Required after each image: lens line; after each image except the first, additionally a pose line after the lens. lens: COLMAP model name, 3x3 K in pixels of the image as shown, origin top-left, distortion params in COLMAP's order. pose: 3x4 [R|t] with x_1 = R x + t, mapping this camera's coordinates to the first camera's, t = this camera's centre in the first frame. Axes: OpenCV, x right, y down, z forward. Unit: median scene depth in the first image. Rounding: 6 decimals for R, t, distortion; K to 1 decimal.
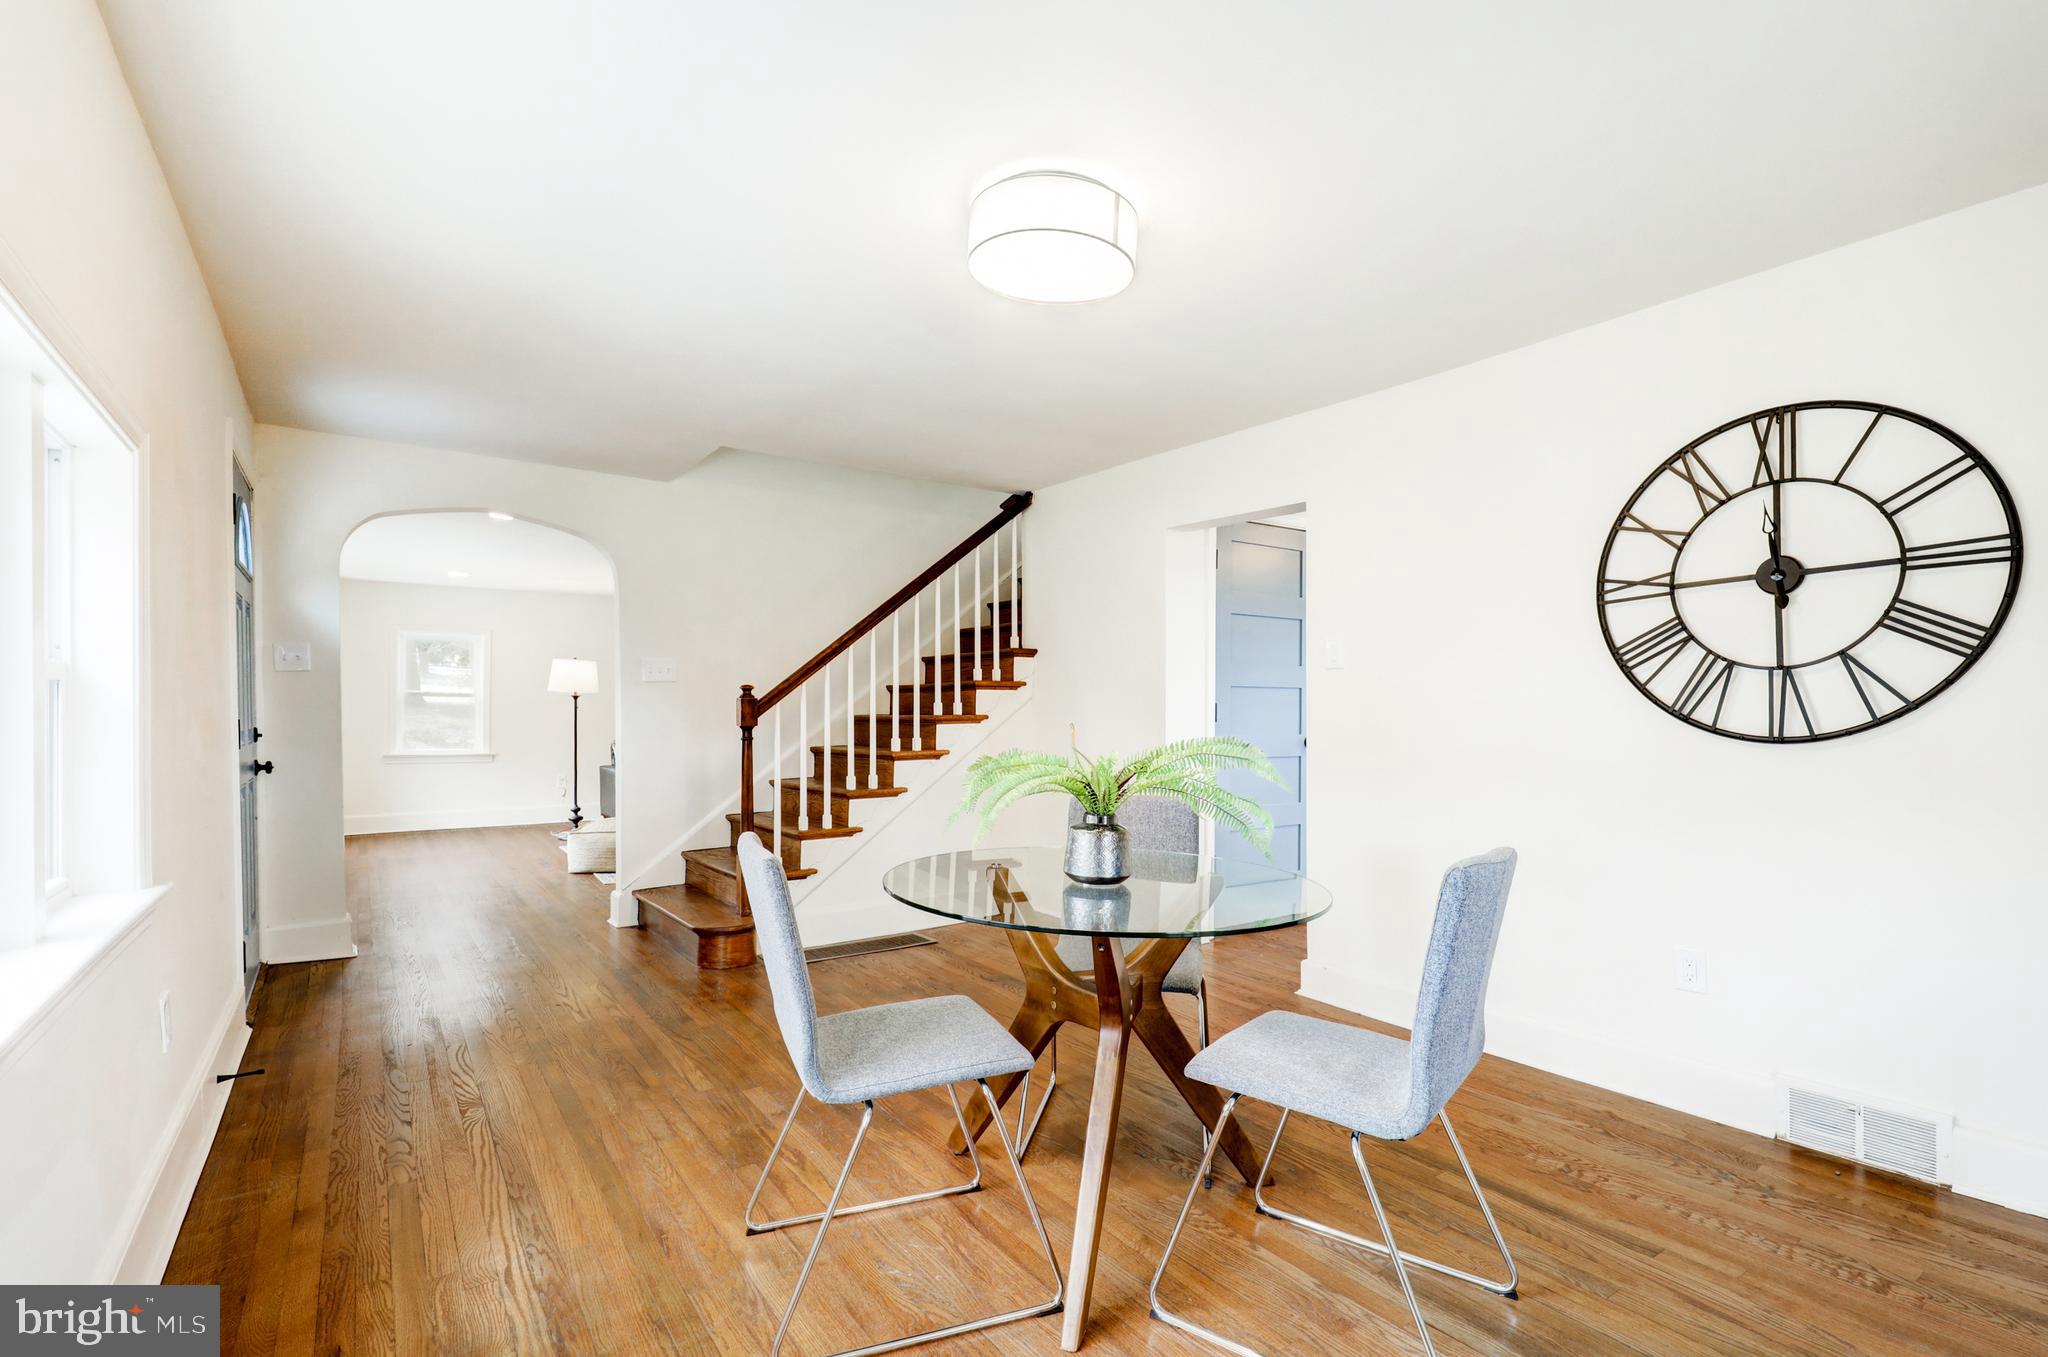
lens RADIAL K [[932.9, 0, 1019.5], [0, 932.9, 710.2], [0, 0, 1]] dist [0.000926, -0.000184]
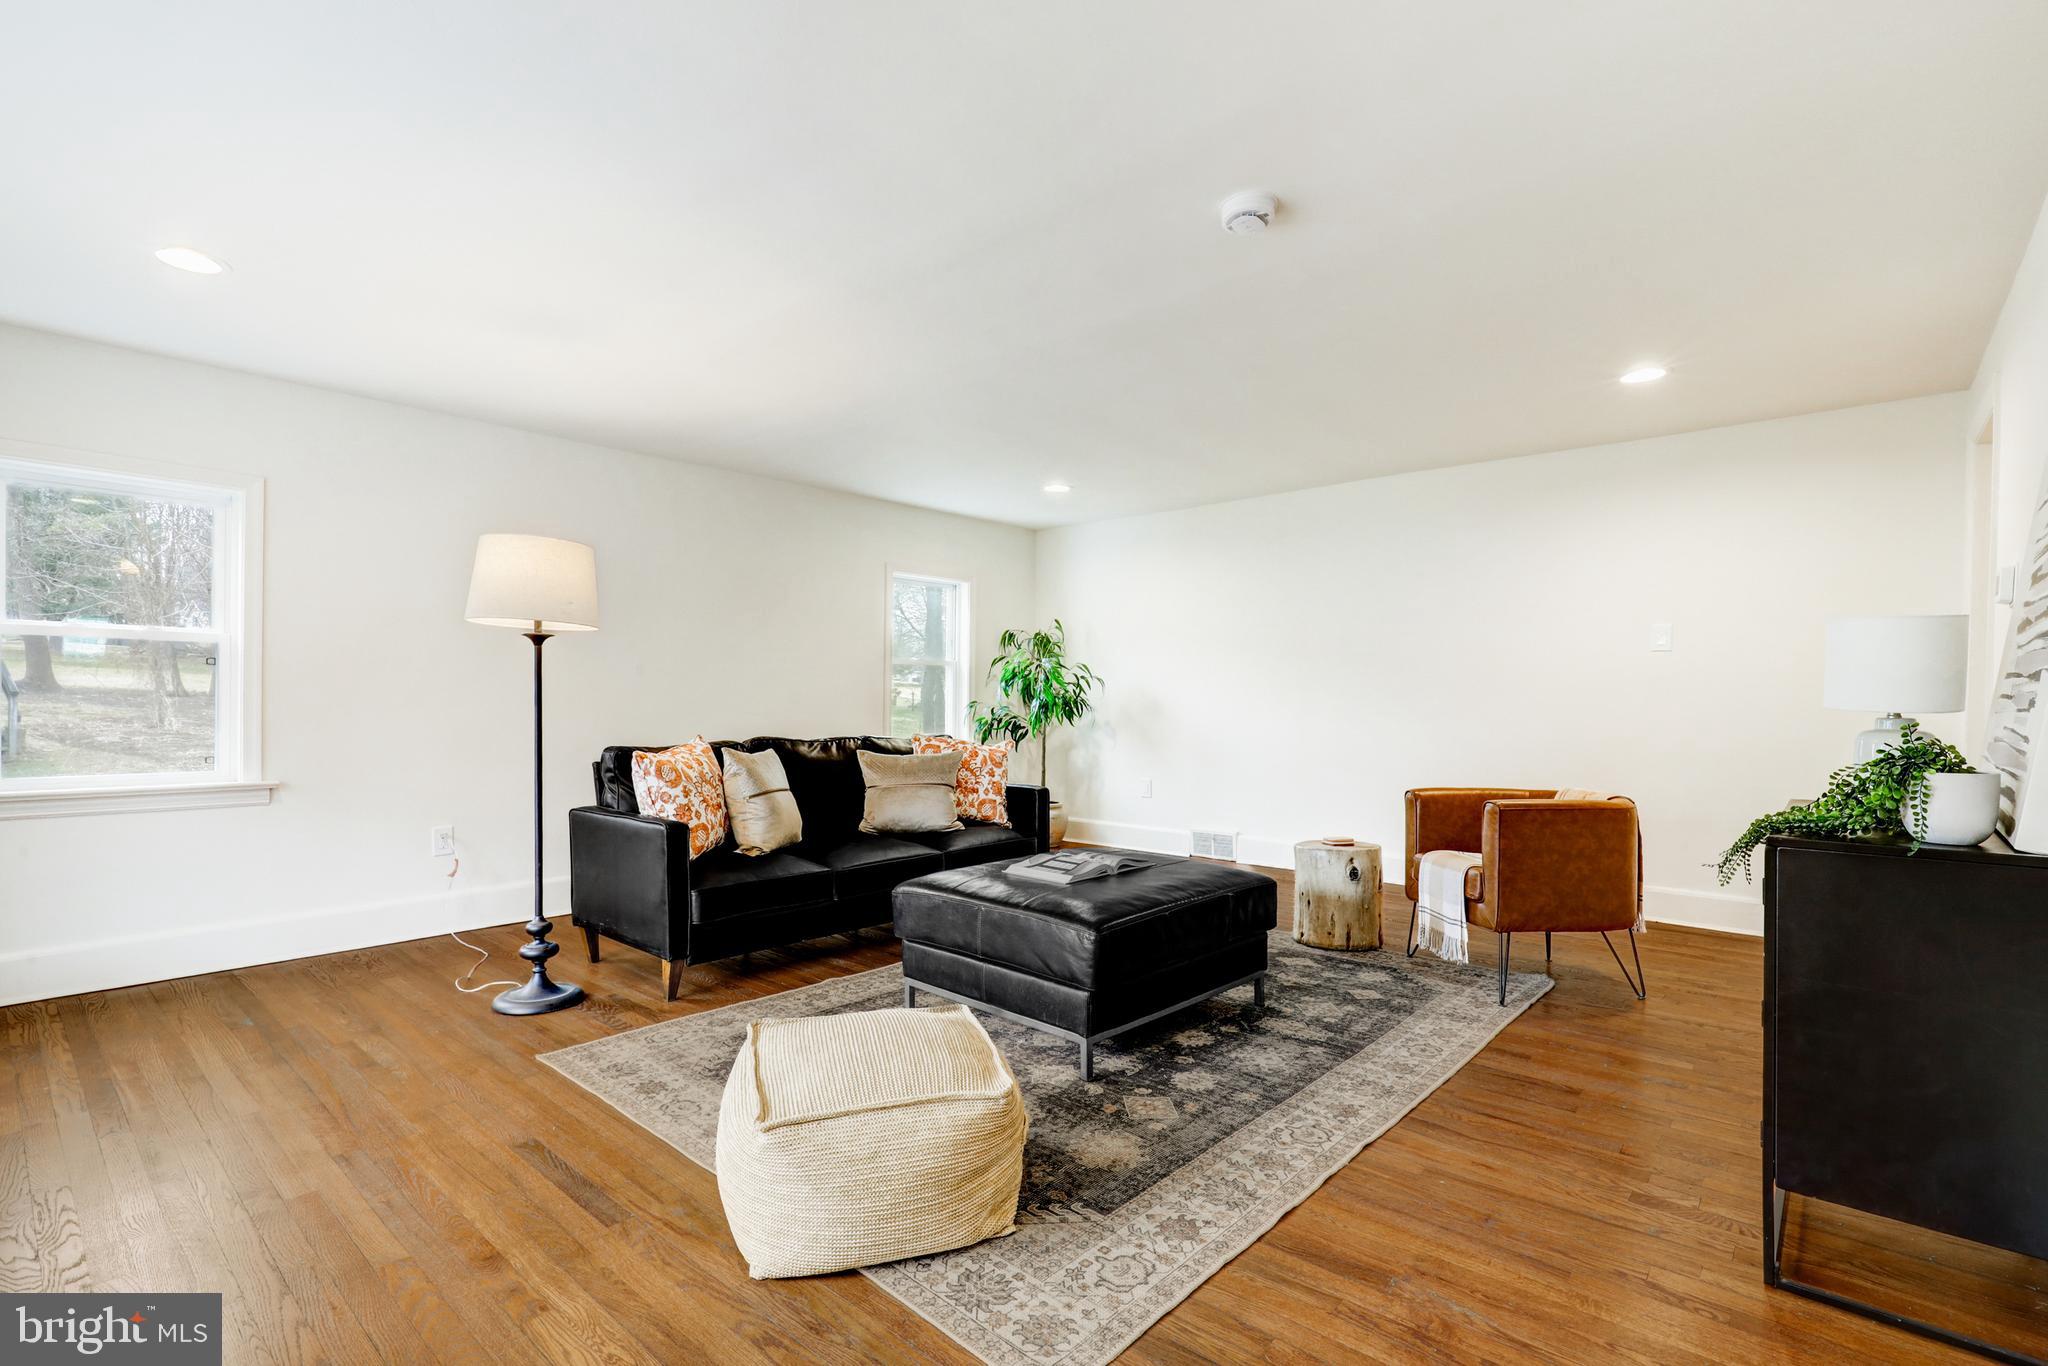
lens RADIAL K [[943.0, 0, 1023.6], [0, 943.0, 698.3], [0, 0, 1]] dist [0.000475, 0.000207]
pose [[0.973678, -0.000997, 0.227927, -0.757171], [0.001116, 0.999999, -0.000395, 0.022656], [-0.227926, 0.000639, 0.973678, 1.175287]]
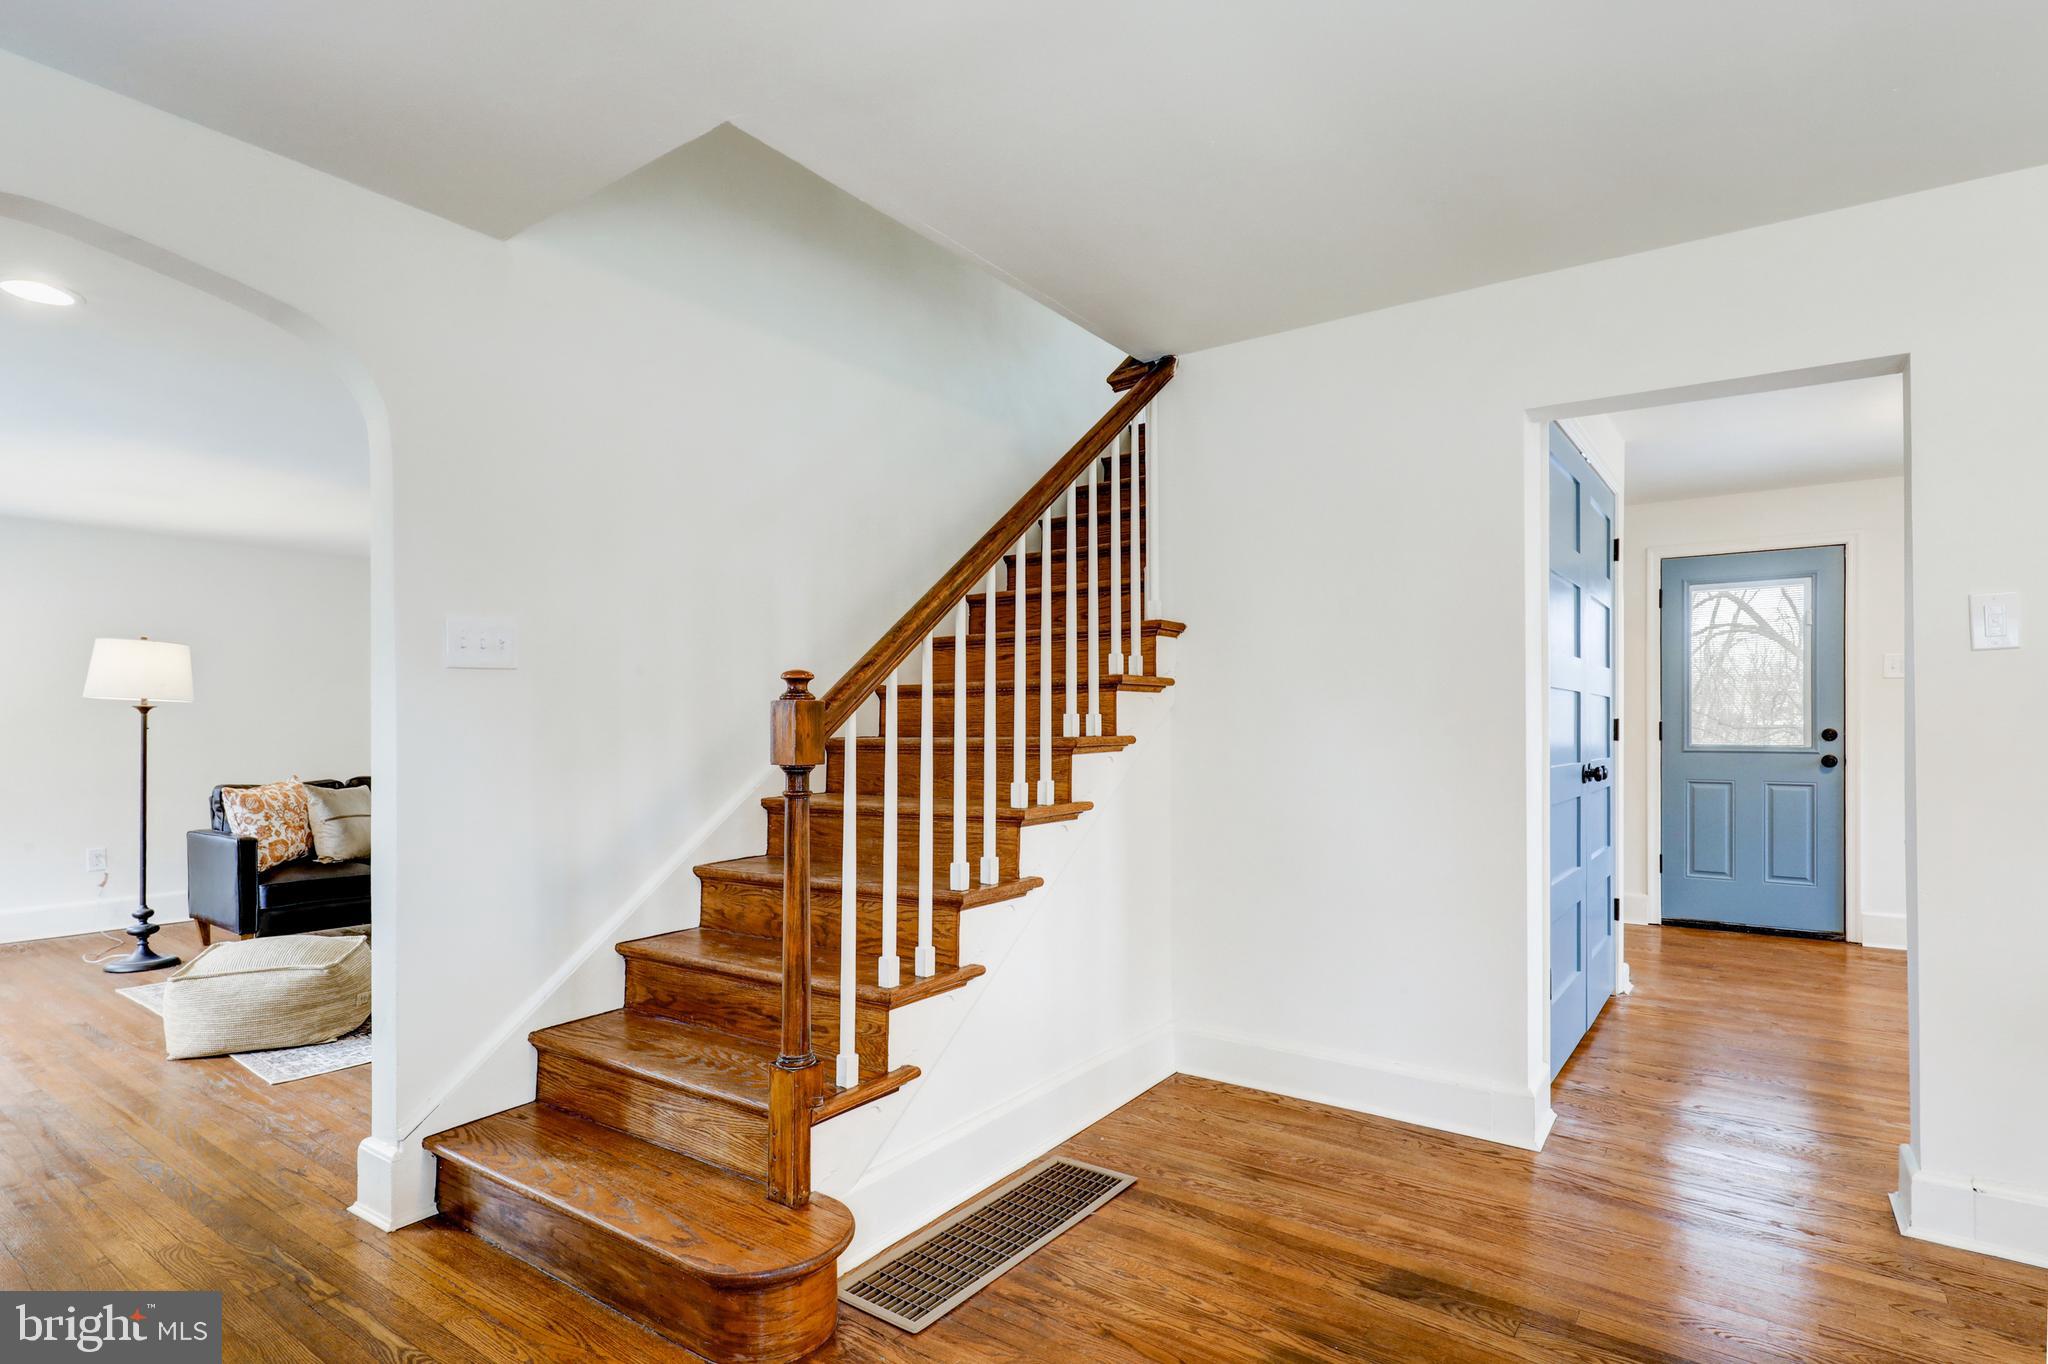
lens RADIAL K [[1028.1, 0, 1026.2], [0, 1028.1, 716.5], [0, 0, 1]] dist [-0.000472, -0.000192]
pose [[0.948170, -0.000236, 0.317763, -0.360477], [0.004531, 0.999908, -0.012780, 0.001009], [-0.317730, 0.013558, 0.948084, 0.536590]]
